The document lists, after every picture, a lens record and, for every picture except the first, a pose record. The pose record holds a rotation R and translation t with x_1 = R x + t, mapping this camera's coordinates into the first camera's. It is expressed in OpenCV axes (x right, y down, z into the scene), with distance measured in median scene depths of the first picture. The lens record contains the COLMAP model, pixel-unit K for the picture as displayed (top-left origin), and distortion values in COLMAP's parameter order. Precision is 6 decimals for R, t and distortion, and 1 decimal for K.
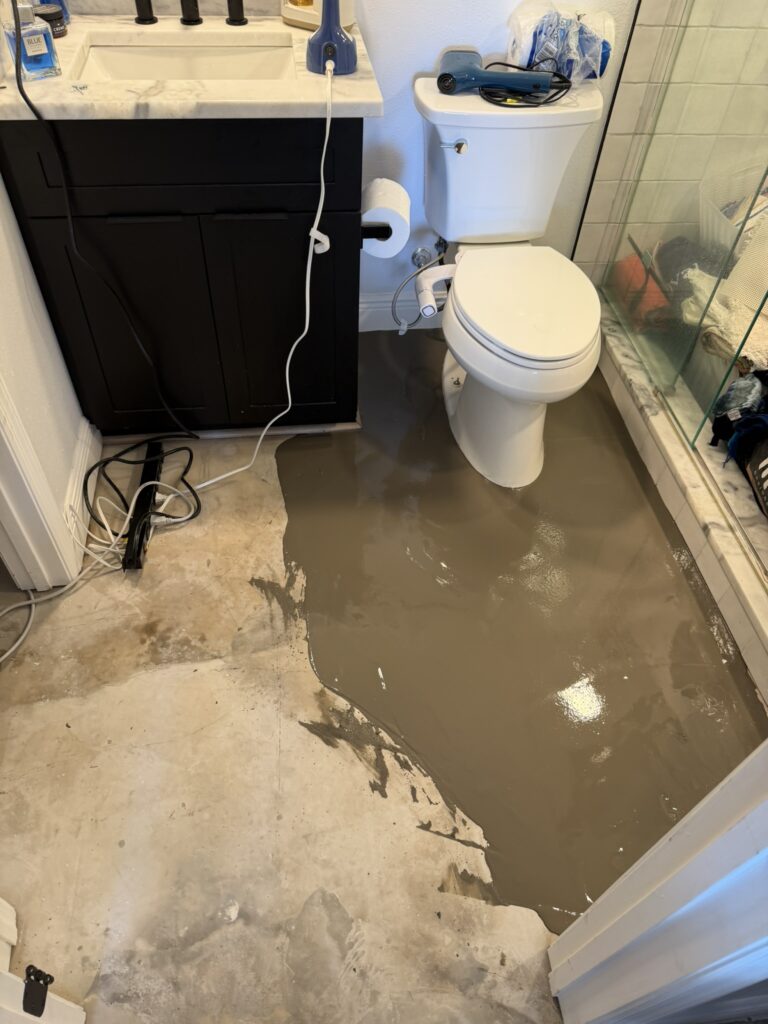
lens RADIAL K [[743.2, 0, 379.4], [0, 743.2, 511.1], [0, 0, 1]] dist [-0.005206, -0.008055]
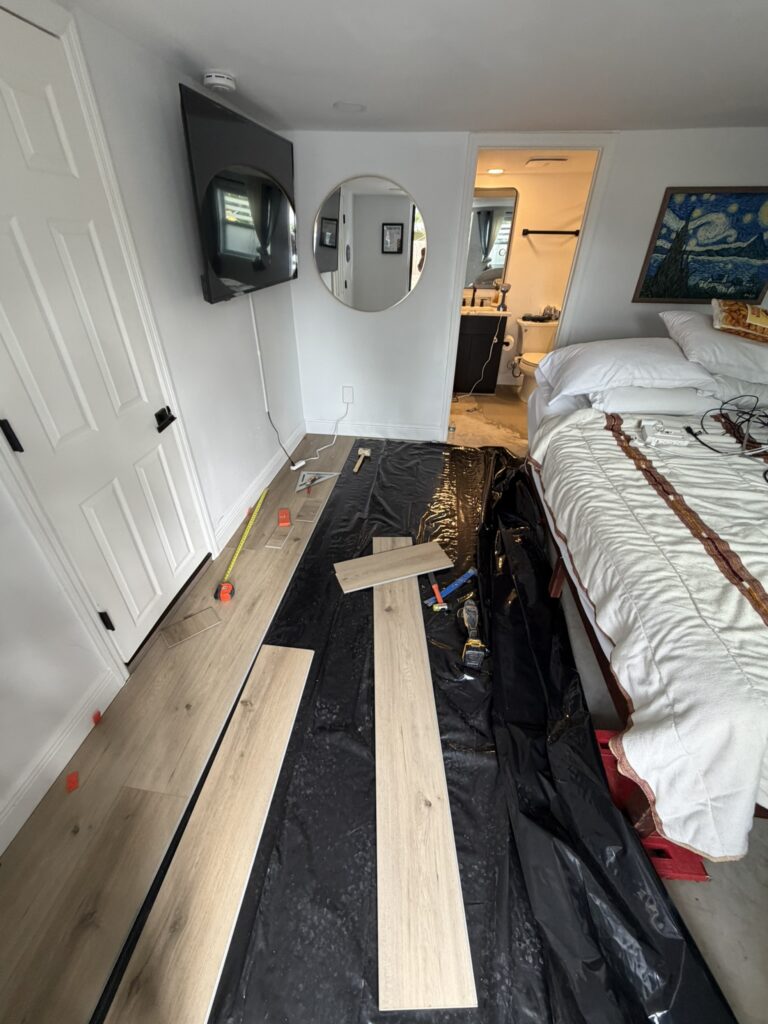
lens RADIAL K [[412.2, 0, 380.7], [0, 412.2, 511.9], [0, 0, 1]] dist [-0.003844, 0.000737]
pose [[0.967185, 0.113153, -0.227484, -0.054064], [-0.169997, 0.953616, -0.248430, 1.324039], [0.188822, 0.278950, 0.941559, -1.228928]]
